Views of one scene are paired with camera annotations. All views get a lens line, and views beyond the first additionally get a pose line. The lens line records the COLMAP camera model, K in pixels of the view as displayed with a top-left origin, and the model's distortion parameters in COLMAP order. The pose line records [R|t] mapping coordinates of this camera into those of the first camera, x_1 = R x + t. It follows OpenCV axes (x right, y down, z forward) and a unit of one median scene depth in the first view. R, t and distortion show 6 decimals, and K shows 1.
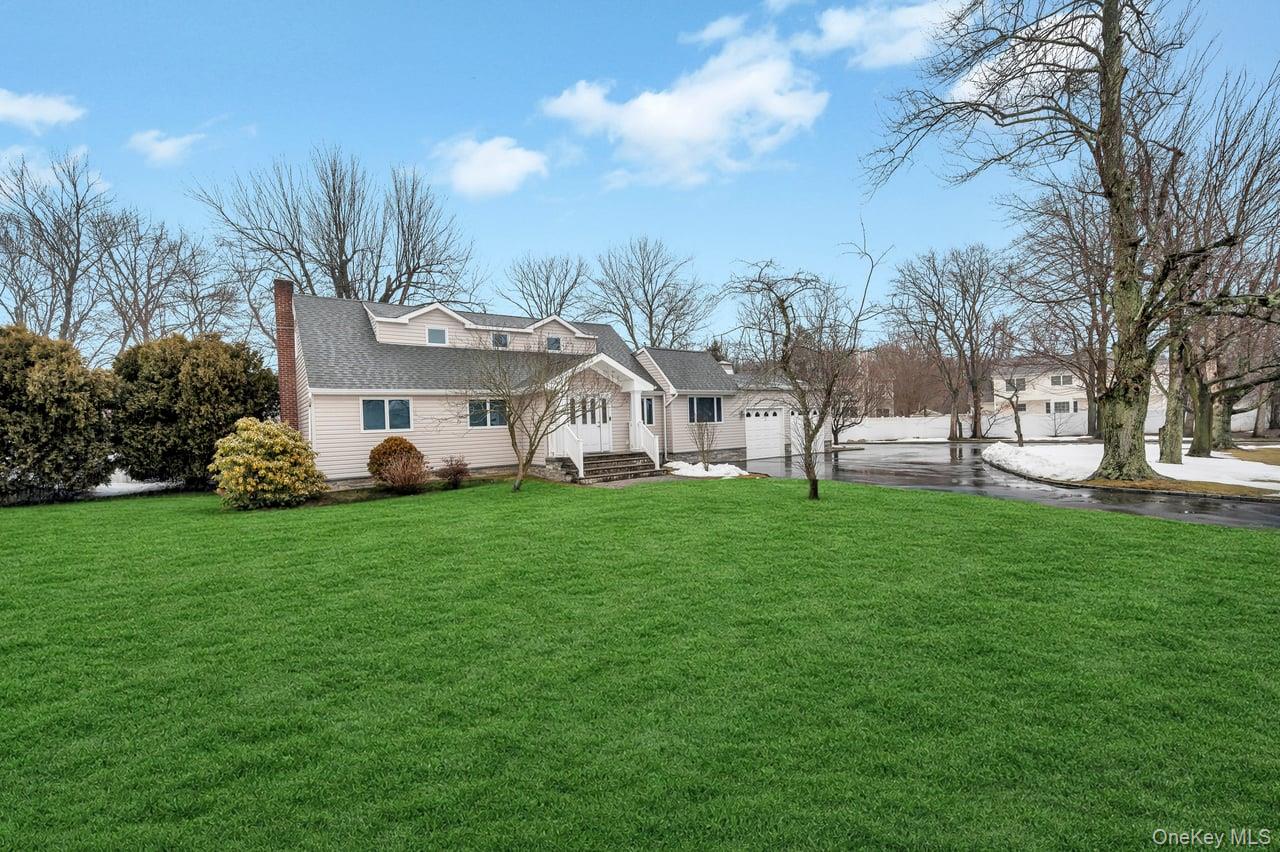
lens RADIAL K [[509.1, 0, 645.8], [0, 509.1, 422.5], [0, 0, 1]] dist [-0.002176, -0.000719]
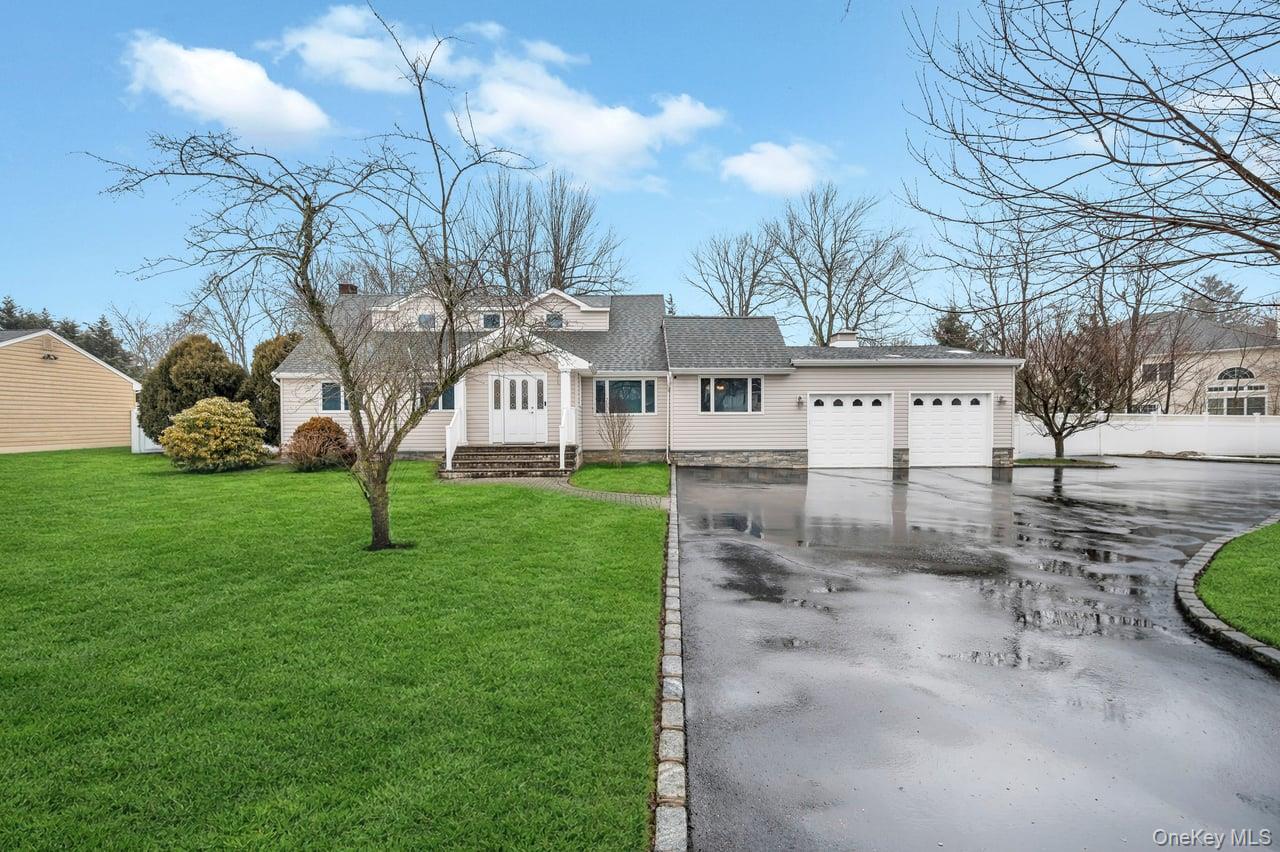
lens RADIAL K [[514.0, 0, 640.0], [0, 514.0, 426.0], [0, 0, 1]] dist [0.000881, 0.000314]
pose [[0.792032, 0.048060, -0.608585, 0.475517], [-0.021914, 0.998492, 0.050332, -0.015171], [0.610086, -0.026527, 0.791891, 0.340919]]
